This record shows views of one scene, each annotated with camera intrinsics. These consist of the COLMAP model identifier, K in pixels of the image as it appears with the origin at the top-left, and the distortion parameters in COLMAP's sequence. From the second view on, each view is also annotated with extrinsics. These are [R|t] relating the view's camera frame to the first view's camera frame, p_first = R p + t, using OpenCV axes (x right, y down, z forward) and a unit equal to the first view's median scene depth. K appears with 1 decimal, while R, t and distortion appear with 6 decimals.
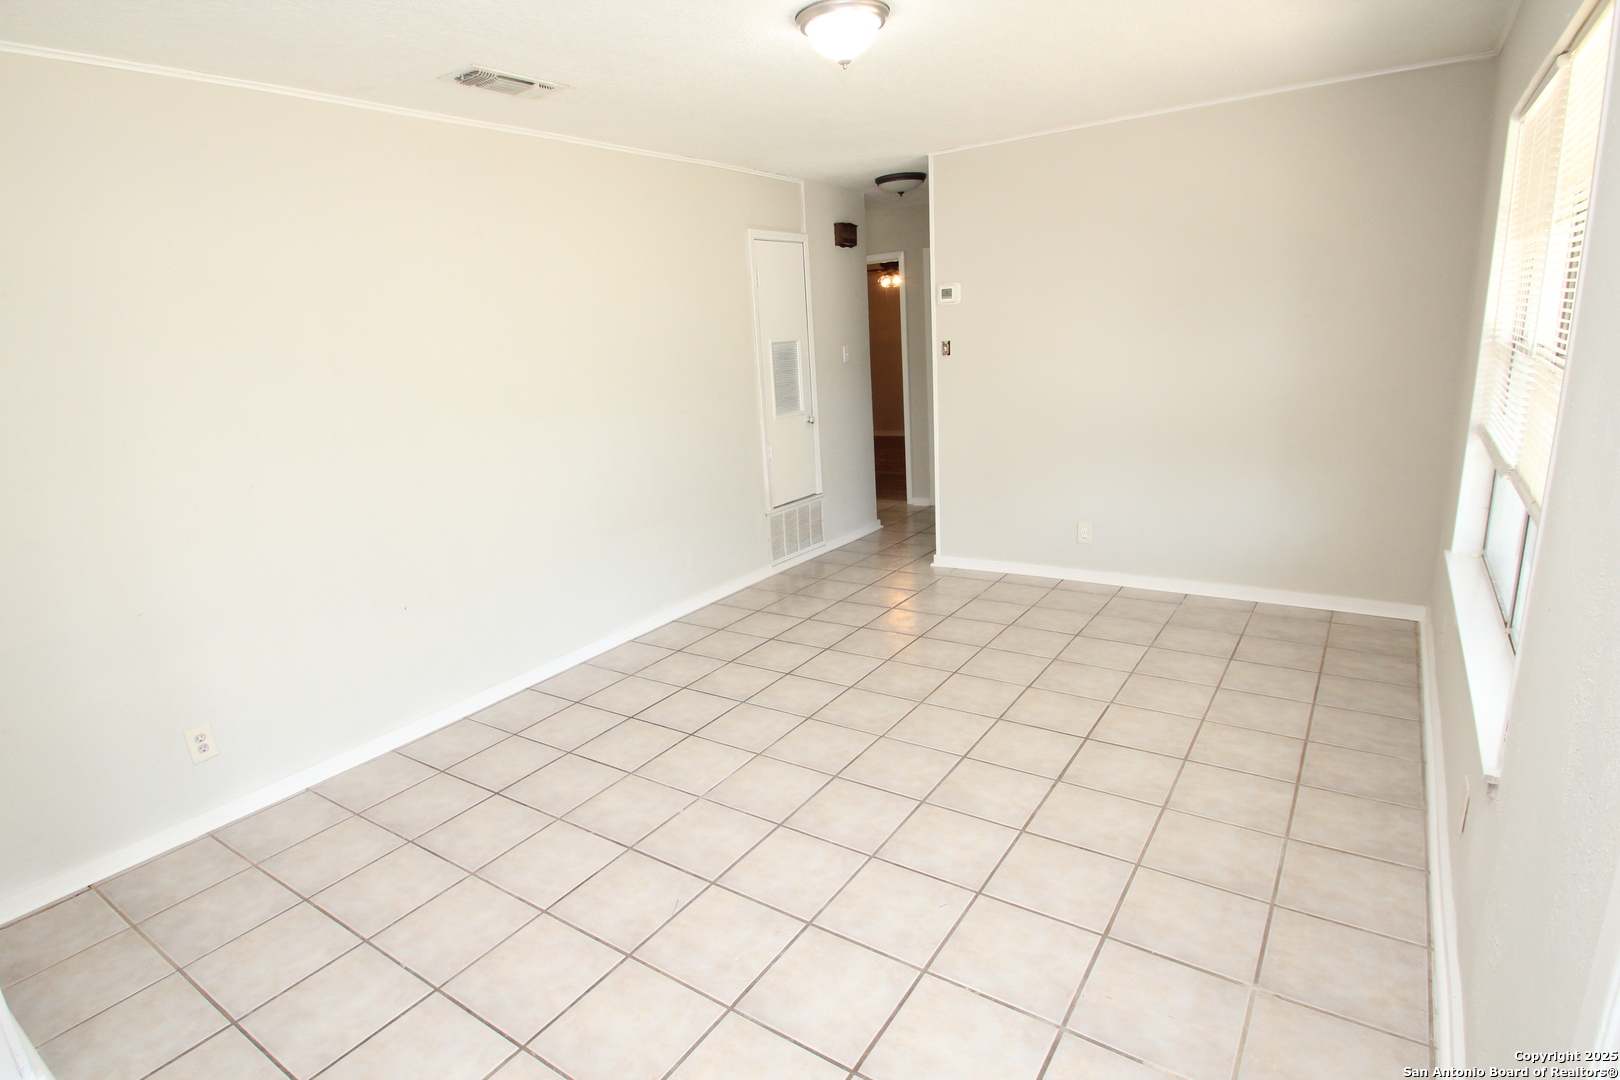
lens RADIAL K [[842.8, 0, 792.6], [0, 842.8, 550.3], [0, 0, 1]] dist [-0.011427, -0.005800]
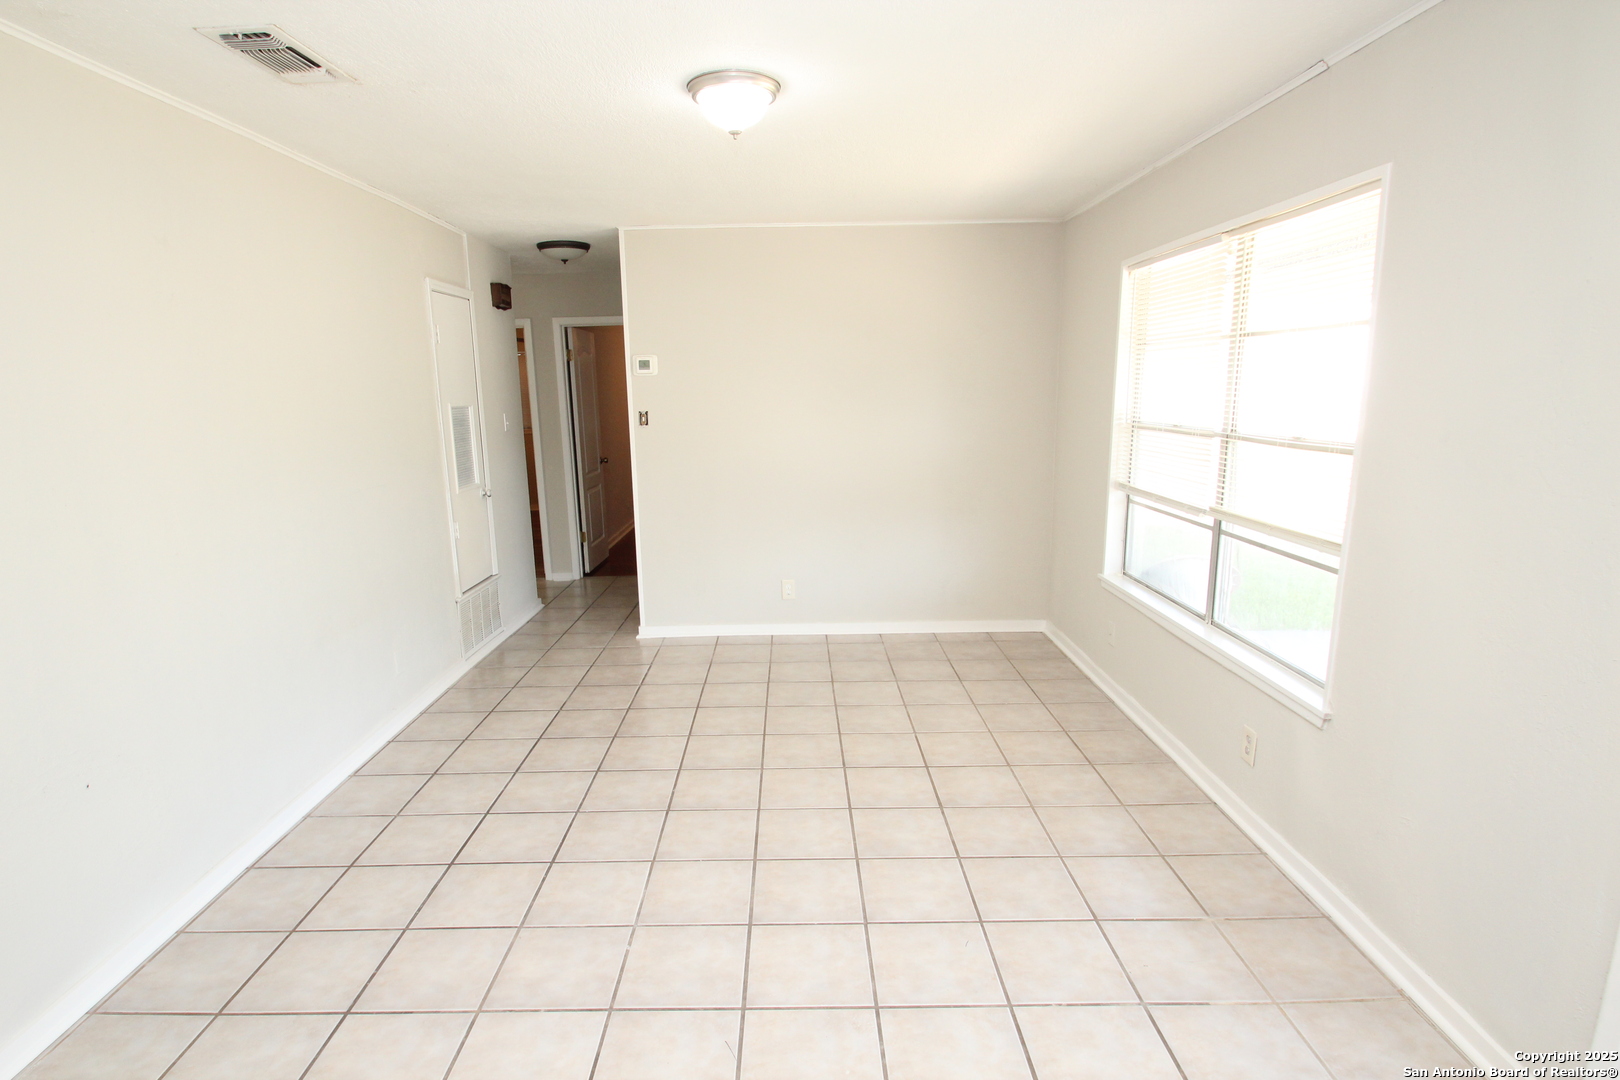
lens RADIAL K [[842.8, 0, 796.0], [0, 842.8, 541.9], [0, 0, 1]] dist [-0.011427, -0.005800]
pose [[0.819294, -0.054811, 0.570748, -0.291779], [0.109077, 0.992141, -0.061299, -0.015258], [-0.562903, 0.112478, 0.818834, 0.110656]]
